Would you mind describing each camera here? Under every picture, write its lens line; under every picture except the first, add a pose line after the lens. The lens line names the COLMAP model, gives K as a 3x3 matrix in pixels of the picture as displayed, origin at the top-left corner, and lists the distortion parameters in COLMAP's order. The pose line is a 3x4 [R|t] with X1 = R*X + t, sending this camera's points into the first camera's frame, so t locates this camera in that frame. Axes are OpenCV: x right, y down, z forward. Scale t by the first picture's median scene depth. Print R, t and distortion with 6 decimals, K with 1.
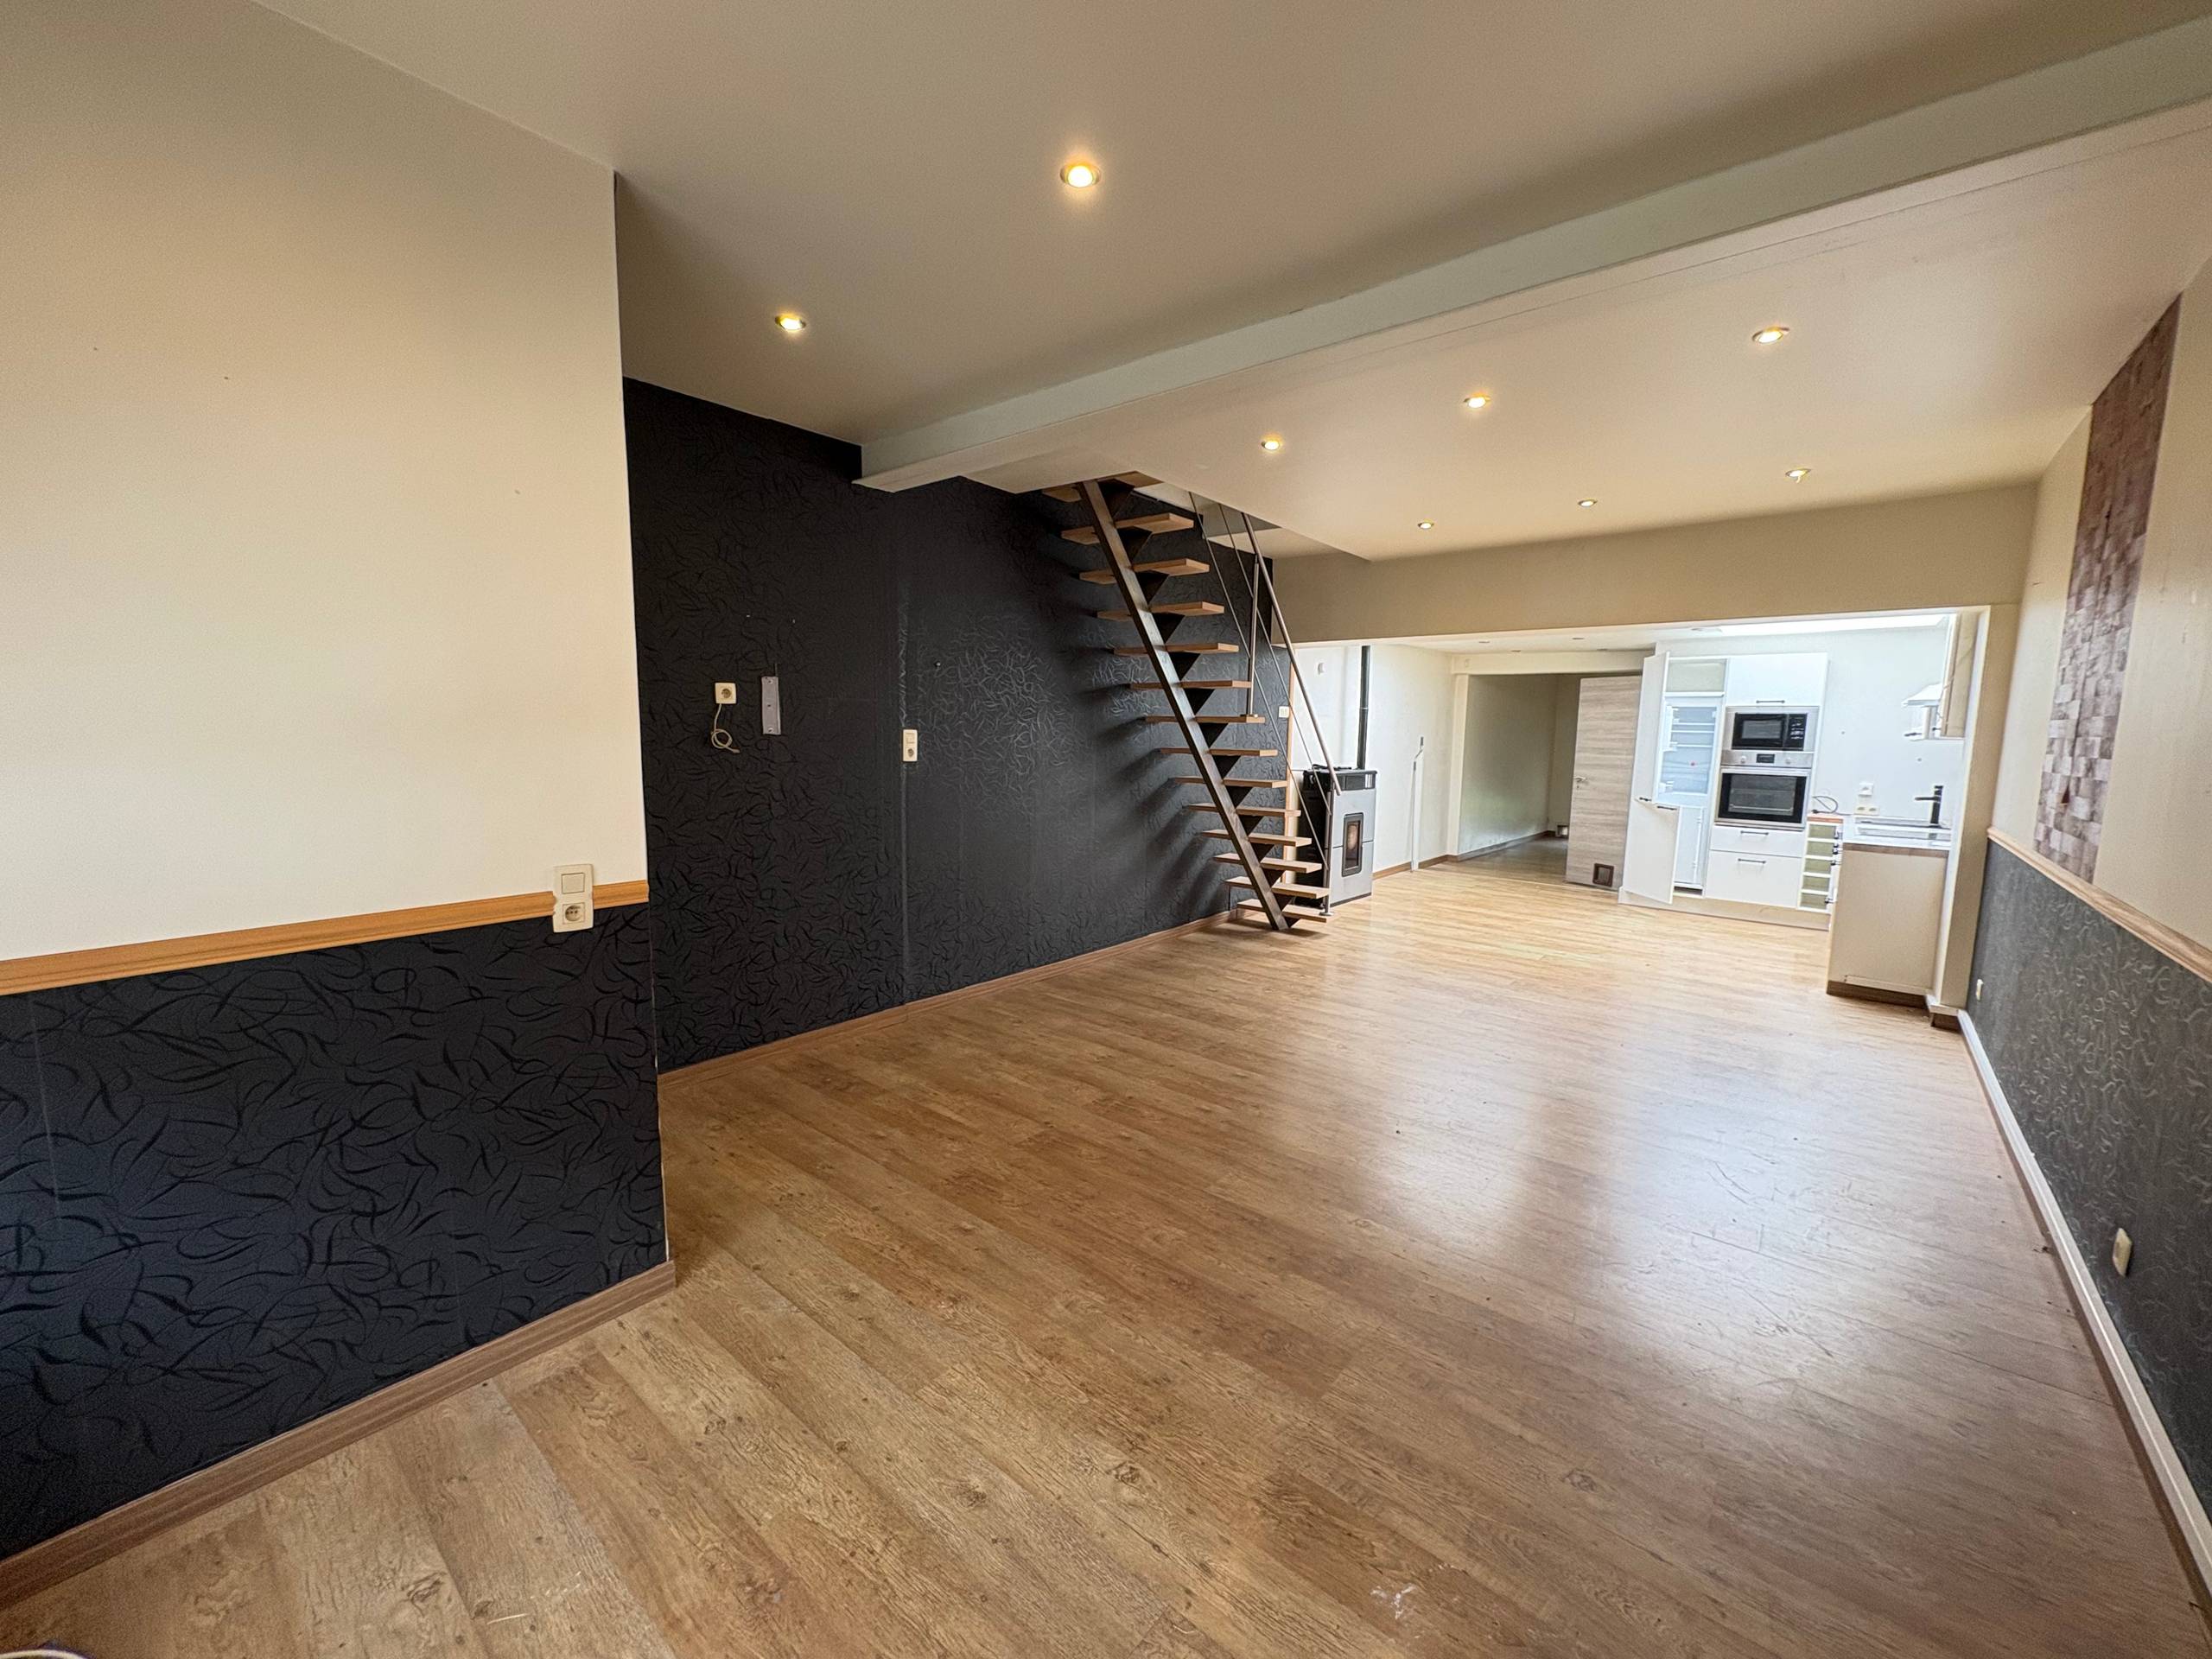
lens RADIAL K [[880.1, 0, 1106.4], [0, 880.1, 825.0], [0, 0, 1]] dist [0.000107, 0.000399]
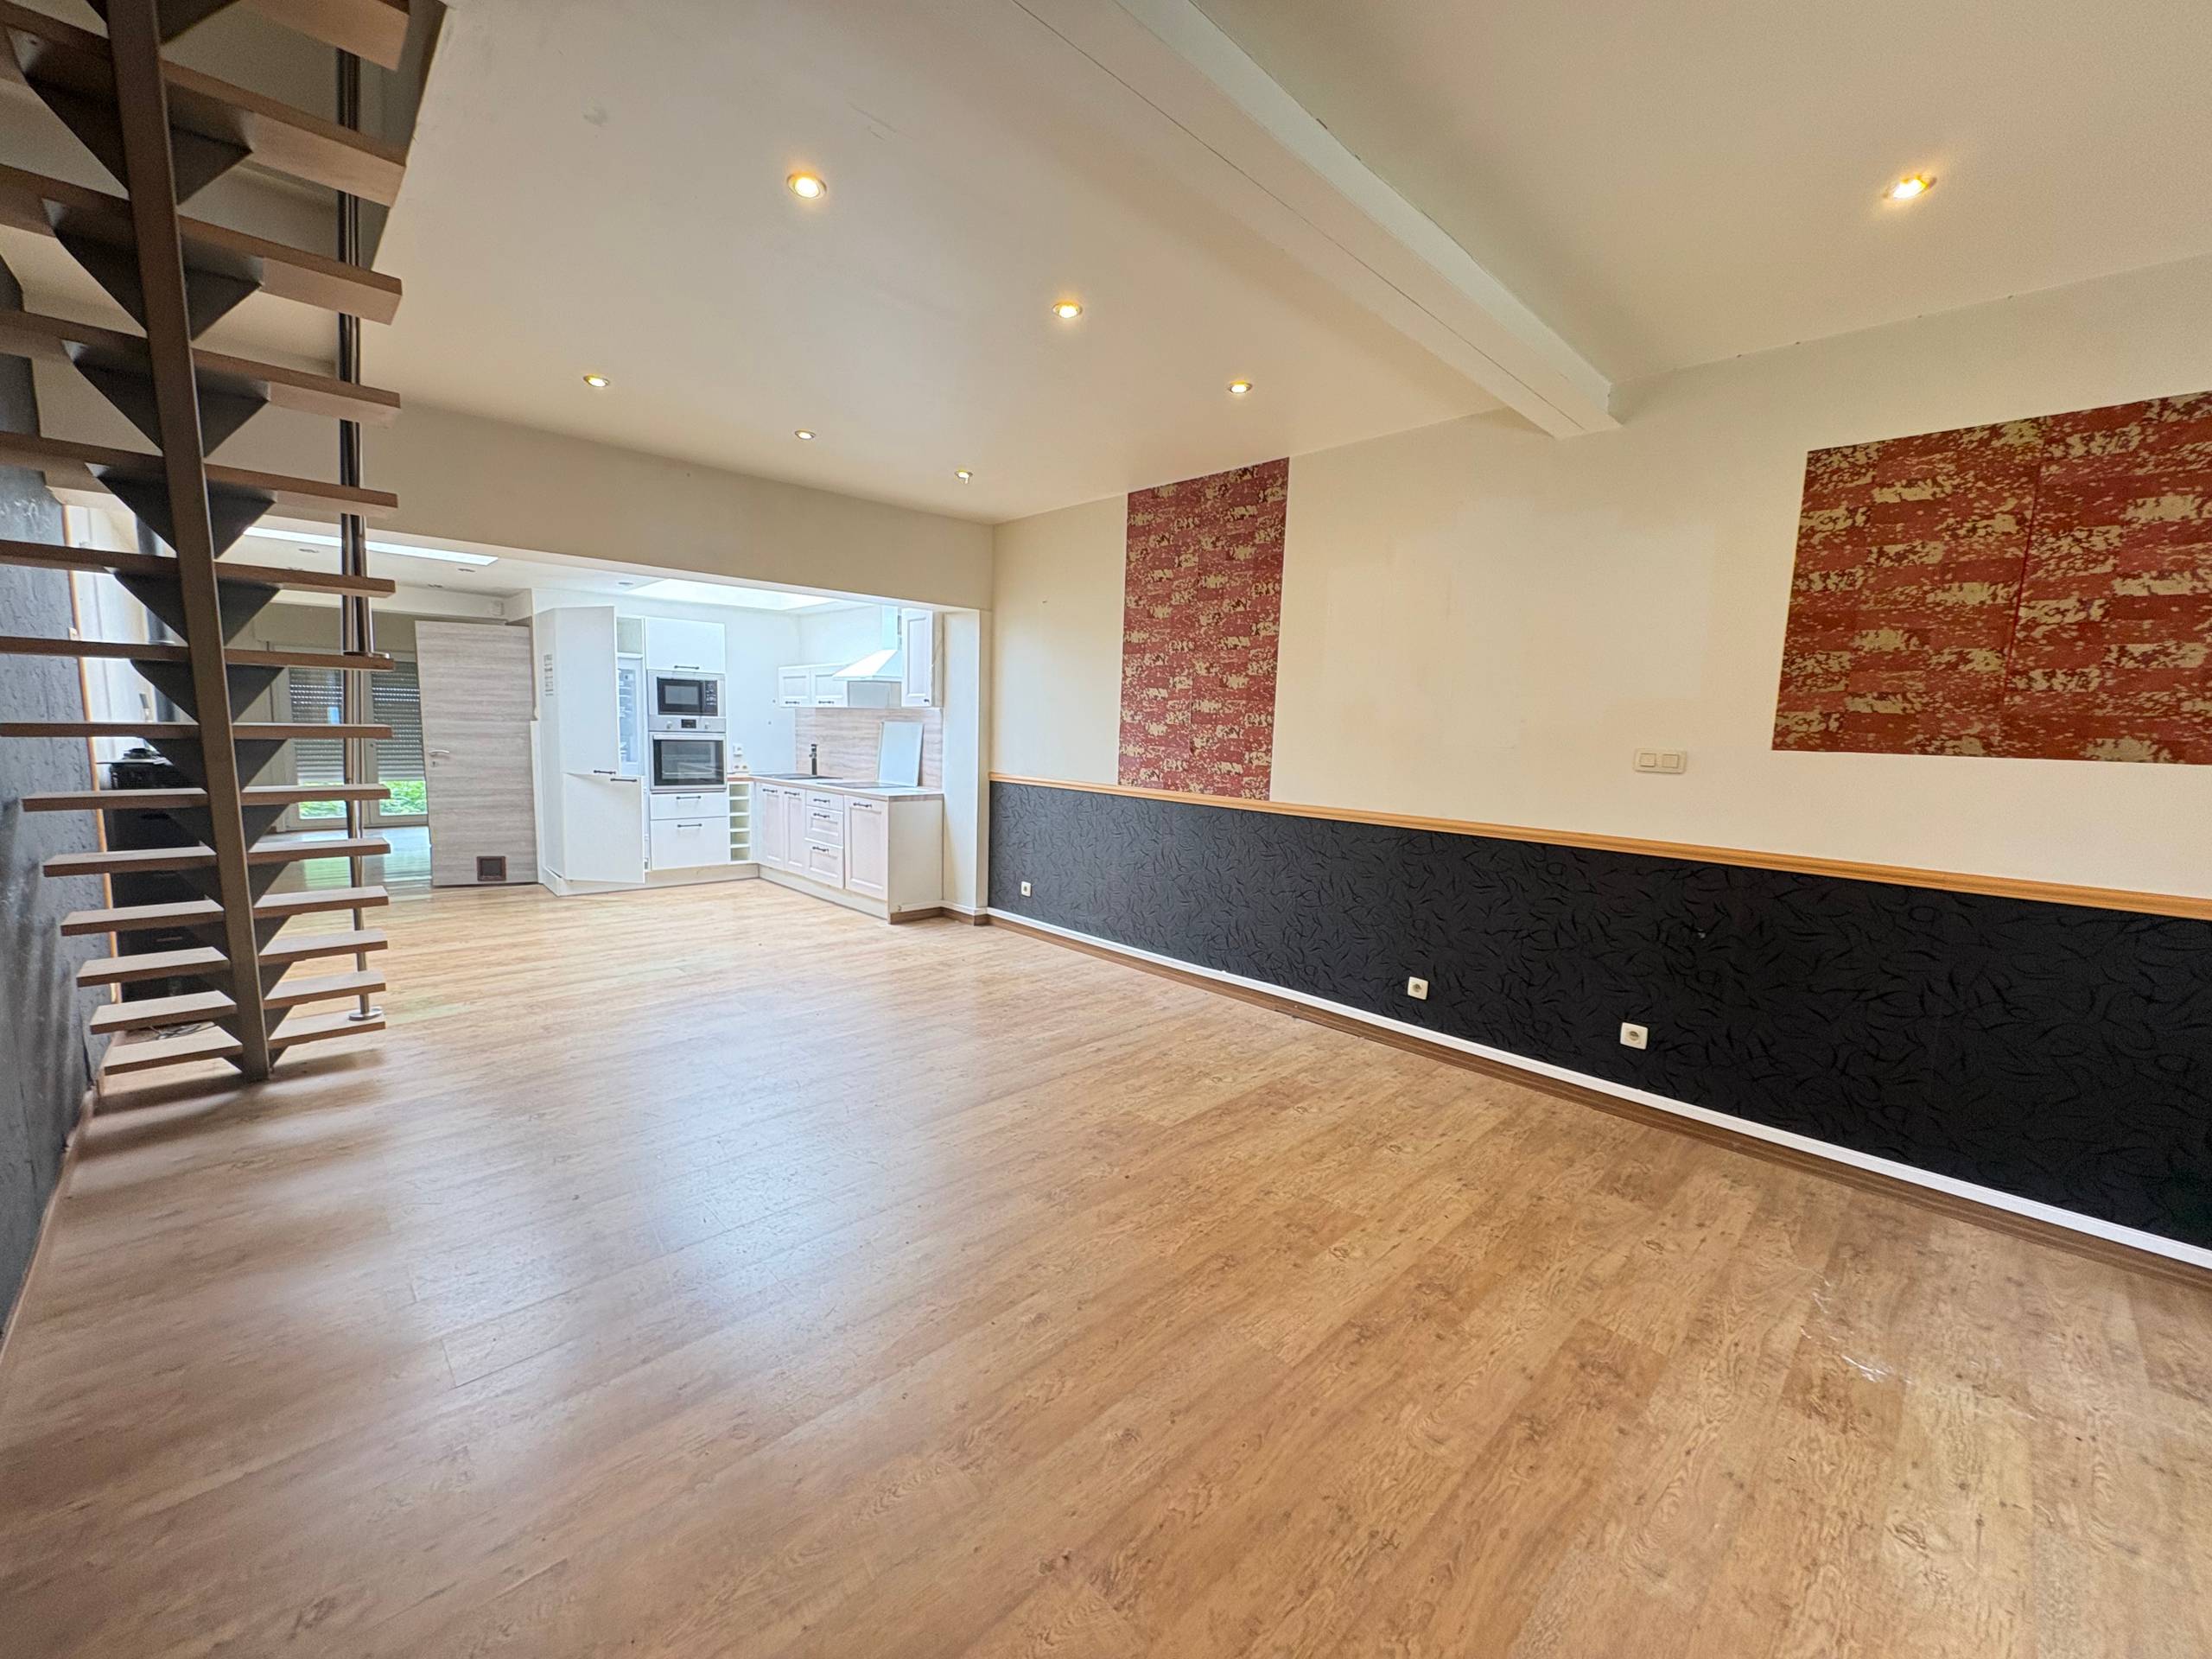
lens RADIAL K [[880.1, 0, 1105.6], [0, 880.1, 830.5], [0, 0, 1]] dist [0.000107, 0.000399]
pose [[0.103692, -0.135740, 0.985303, -0.218855], [0.083349, 0.988345, 0.127387, -0.043758], [-0.991111, 0.068915, 0.113797, 0.424109]]
